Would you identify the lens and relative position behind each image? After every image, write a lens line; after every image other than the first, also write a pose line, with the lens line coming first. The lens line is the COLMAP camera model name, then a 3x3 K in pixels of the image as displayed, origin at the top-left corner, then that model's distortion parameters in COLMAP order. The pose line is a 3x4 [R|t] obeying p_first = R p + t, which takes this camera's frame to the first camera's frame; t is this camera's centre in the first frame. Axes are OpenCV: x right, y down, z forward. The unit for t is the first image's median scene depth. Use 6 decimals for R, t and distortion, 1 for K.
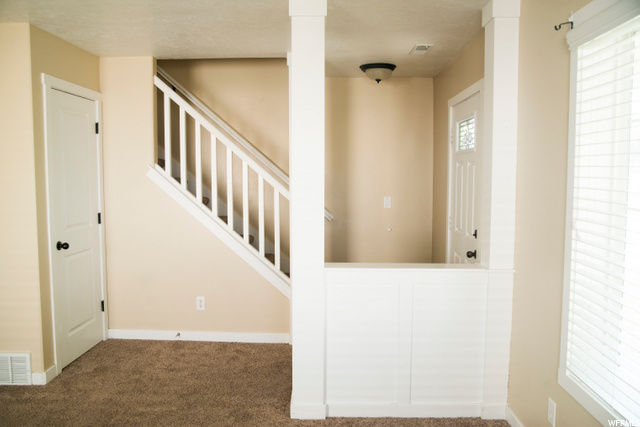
lens RADIAL K [[529.7, 0, 320.2], [0, 529.7, 217.1], [0, 0, 1]] dist [-0.102472, 0.106459]
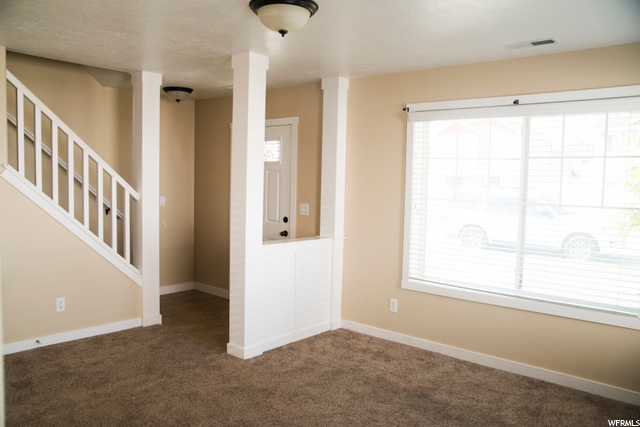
lens RADIAL K [[517.9, 0, 320.0], [0, 517.9, 213.5], [0, 0, 1]] dist [-0.014309, -0.001766]
pose [[0.628147, -0.037504, 0.777190, -0.778217], [0.041198, 0.999040, 0.014913, -0.003833], [-0.777003, 0.022651, 0.629089, -0.002699]]
